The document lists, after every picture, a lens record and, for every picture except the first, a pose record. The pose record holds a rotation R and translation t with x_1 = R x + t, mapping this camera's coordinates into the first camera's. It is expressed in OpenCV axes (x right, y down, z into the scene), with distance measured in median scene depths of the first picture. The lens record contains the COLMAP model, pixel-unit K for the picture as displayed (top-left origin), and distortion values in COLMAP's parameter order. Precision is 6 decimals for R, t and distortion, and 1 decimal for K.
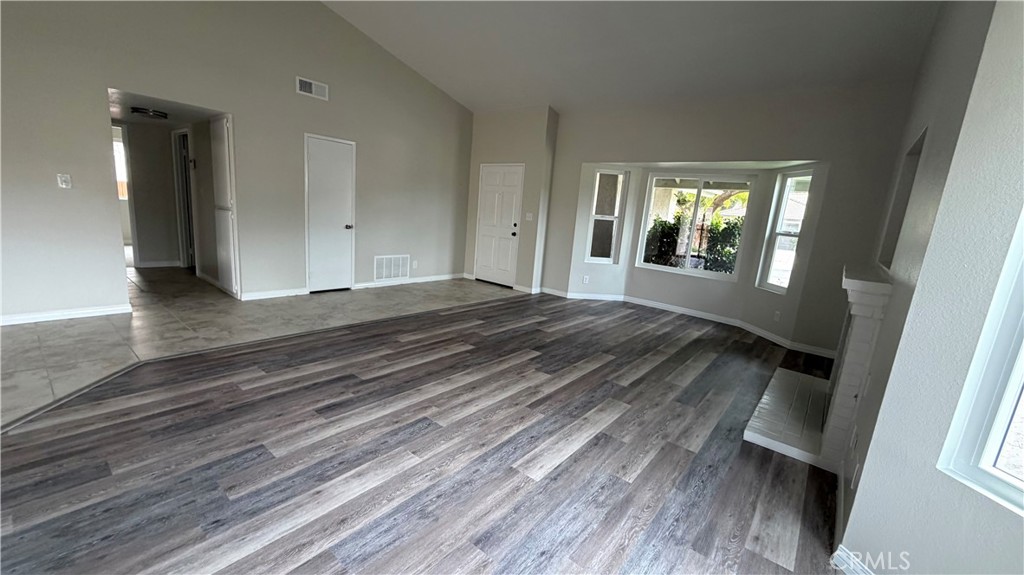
lens RADIAL K [[407.9, 0, 510.4], [0, 407.9, 288.1], [0, 0, 1]] dist [0.000045, 0.000071]
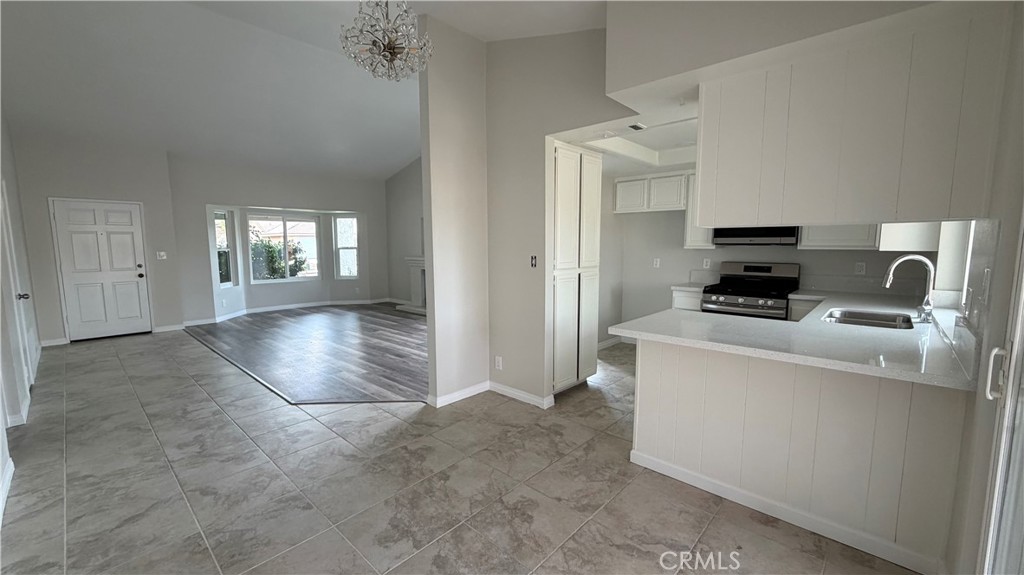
lens RADIAL K [[407.9, 0, 509.3], [0, 407.9, 287.3], [0, 0, 1]] dist [0.000045, 0.000071]
pose [[0.054055, -0.186865, 0.980897, -1.531354], [0.201345, 0.964196, 0.172588, -0.172783], [-0.978028, 0.188169, 0.089744, 0.167746]]
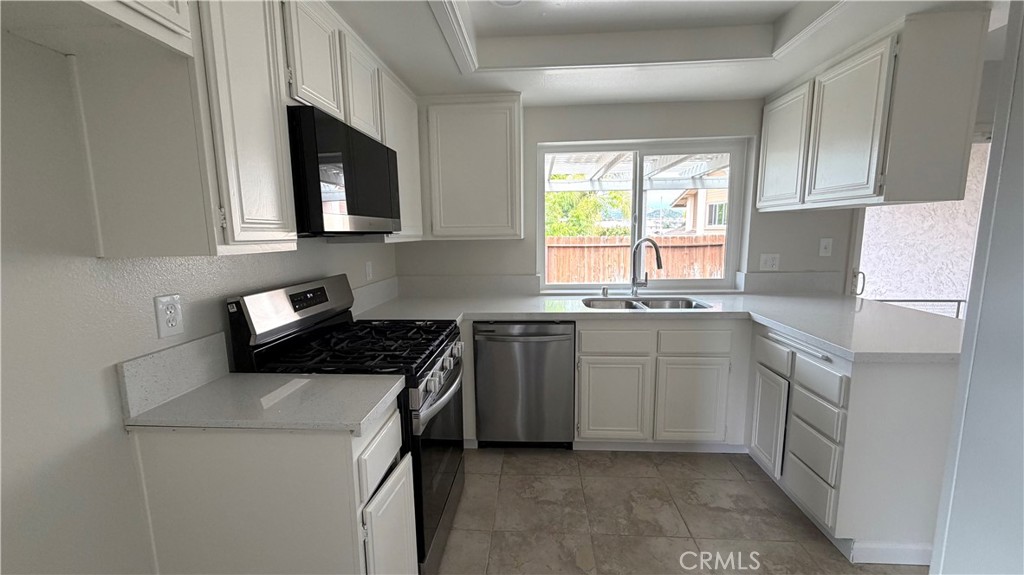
lens RADIAL K [[407.9, 0, 510.0], [0, 407.9, 287.5], [0, 0, 1]] dist [0.000045, 0.000071]
pose [[-0.817313, 0.009598, -0.576114, -0.252344], [-0.162412, 0.955482, 0.246326, -0.038944], [0.552831, 0.294893, -0.779369, 0.046386]]
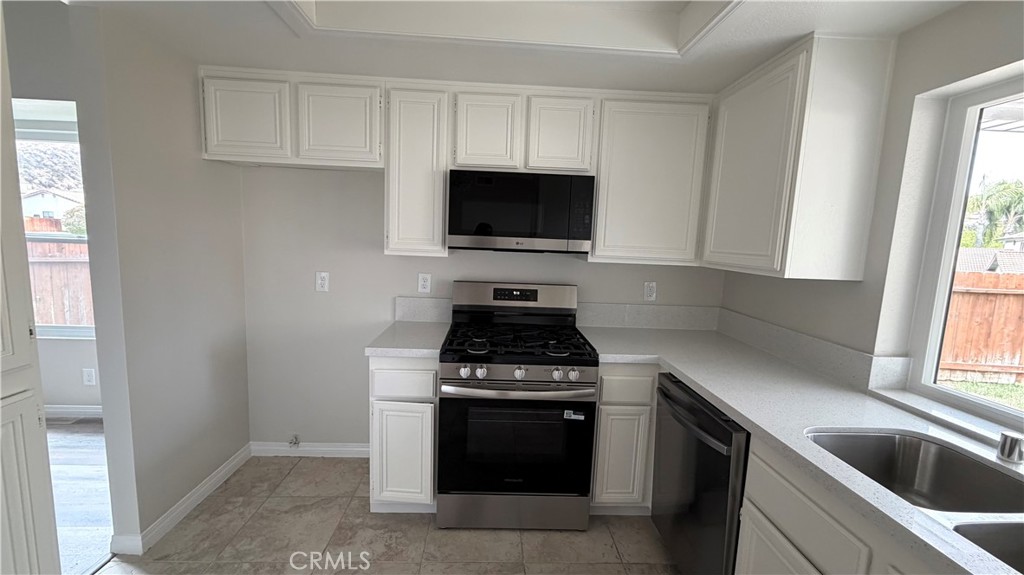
lens RADIAL K [[407.9, 0, 508.8], [0, 407.9, 287.4], [0, 0, 1]] dist [0.000045, 0.000071]
pose [[-0.662440, -0.195265, 0.723219, -0.788627], [0.053733, 0.950558, 0.305862, -0.085098], [-0.747186, 0.241476, -0.619196, -0.032157]]
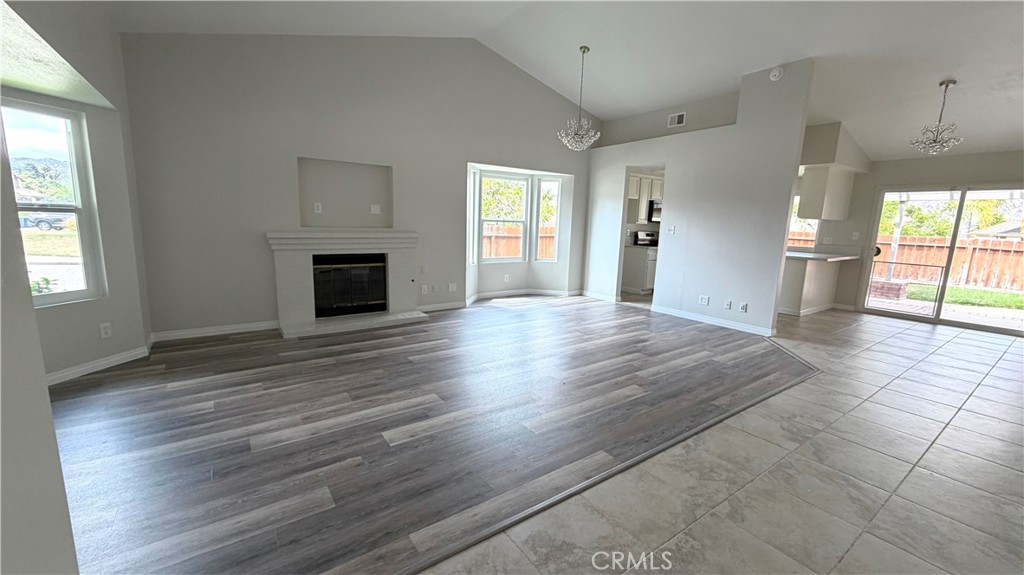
lens RADIAL K [[407.9, 0, 510.7], [0, 407.9, 286.4], [0, 0, 1]] dist [0.000045, 0.000071]
pose [[-0.957862, -0.149735, 0.245113, -0.197218], [-0.053220, 0.931114, 0.360825, -0.366192], [-0.282256, 0.332575, -0.899847, 1.812464]]
